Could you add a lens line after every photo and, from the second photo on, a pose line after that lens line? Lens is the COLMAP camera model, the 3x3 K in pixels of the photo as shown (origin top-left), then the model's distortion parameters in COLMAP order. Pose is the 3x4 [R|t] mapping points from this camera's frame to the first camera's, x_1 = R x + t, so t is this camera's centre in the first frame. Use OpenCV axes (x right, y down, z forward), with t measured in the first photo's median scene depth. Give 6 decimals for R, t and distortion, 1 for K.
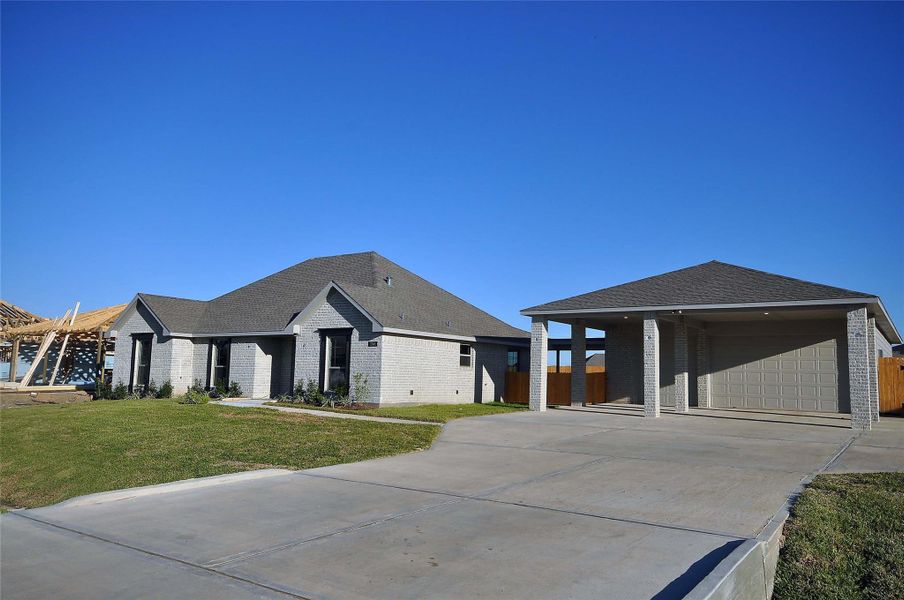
lens RADIAL K [[672.3, 0, 452.0], [0, 672.3, 300.0], [0, 0, 1]] dist [0.040755, -0.000967]
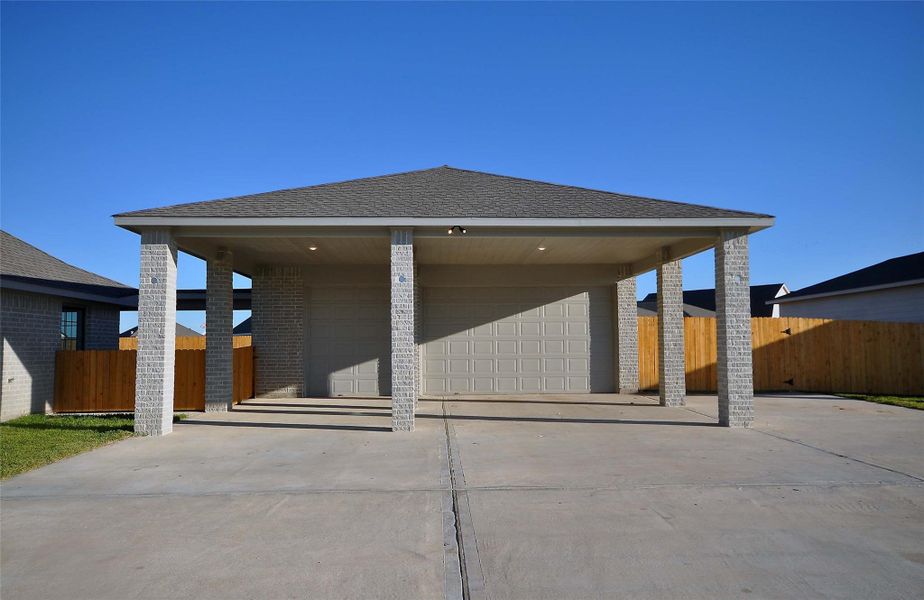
lens RADIAL K [[708.8, 0, 461.0], [0, 708.8, 322.0], [0, 0, 1]] dist [0.077842, 0.002668]
pose [[0.806380, -0.005087, 0.591376, 0.004573], [-0.040339, 0.997161, 0.063582, 0.045100], [-0.590021, -0.075126, 0.803885, 0.456163]]
